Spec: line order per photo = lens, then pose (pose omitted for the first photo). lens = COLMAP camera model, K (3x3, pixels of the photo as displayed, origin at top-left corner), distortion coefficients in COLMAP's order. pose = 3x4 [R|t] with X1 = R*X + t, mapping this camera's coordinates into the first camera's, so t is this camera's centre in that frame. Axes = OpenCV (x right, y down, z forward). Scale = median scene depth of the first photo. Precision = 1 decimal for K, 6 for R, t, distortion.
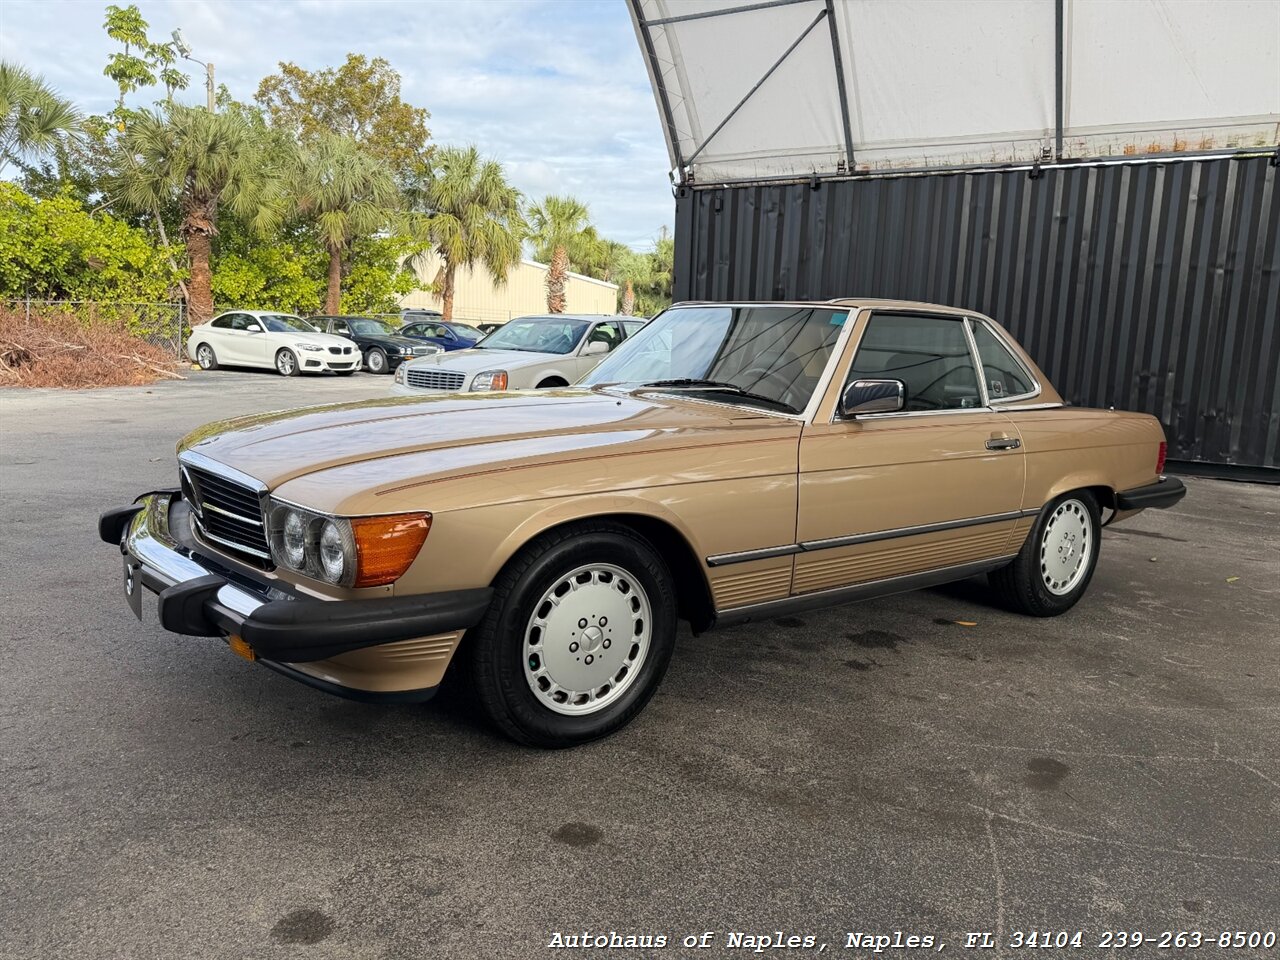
lens RADIAL K [[922.2, 0, 632.0], [0, 922.2, 479.0], [0, 0, 1]] dist [0.032399, -0.033628]
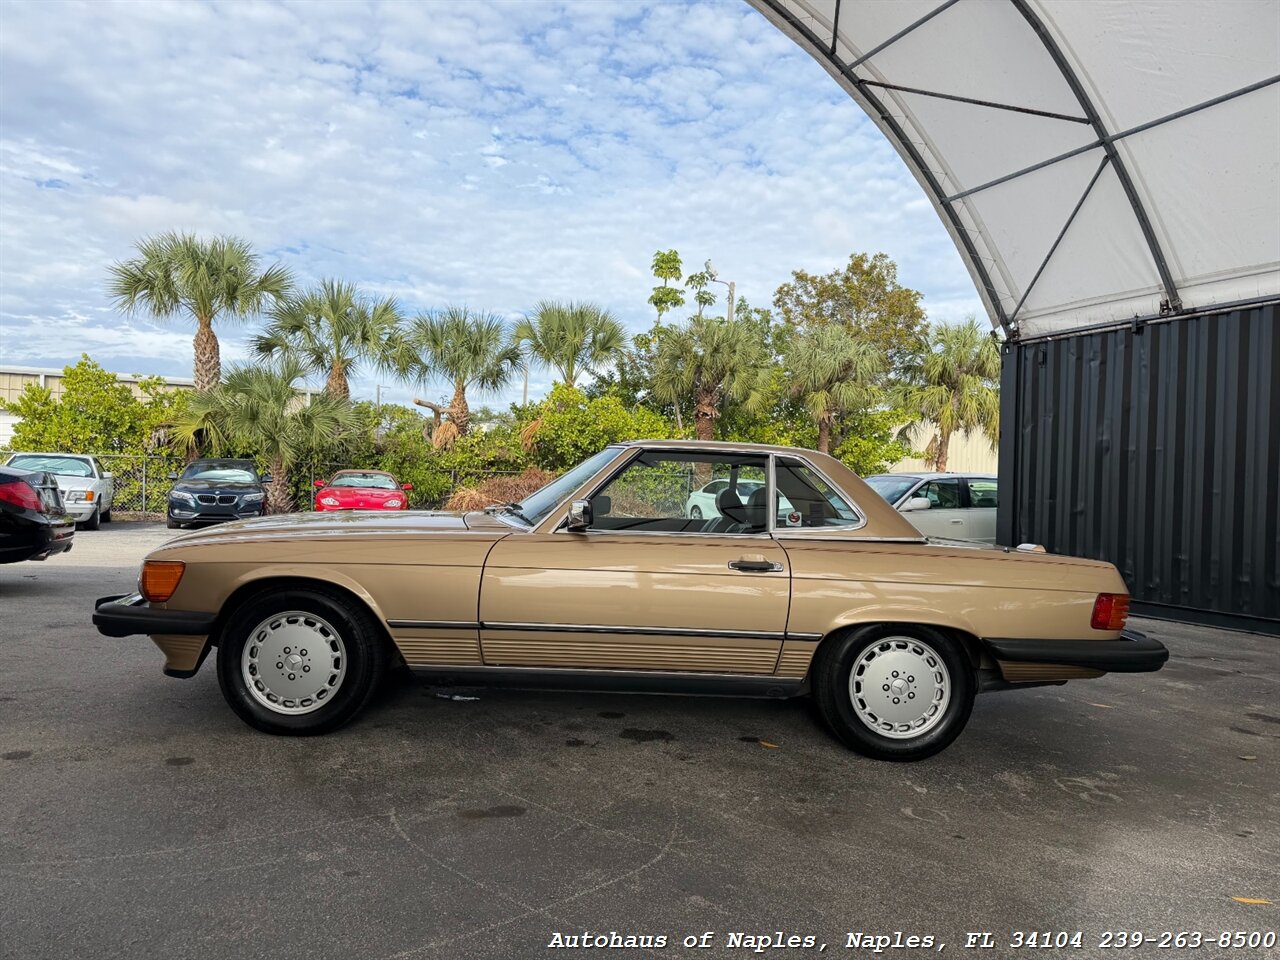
lens RADIAL K [[910.8, 0, 638.5], [0, 910.8, 479.6], [0, 0, 1]] dist [0.041799, -0.053697]
pose [[0.812422, -0.011628, -0.582954, 0.306413], [-0.095075, 0.983778, -0.152122, 0.012969], [0.575266, 0.179011, 0.798138, 0.019241]]
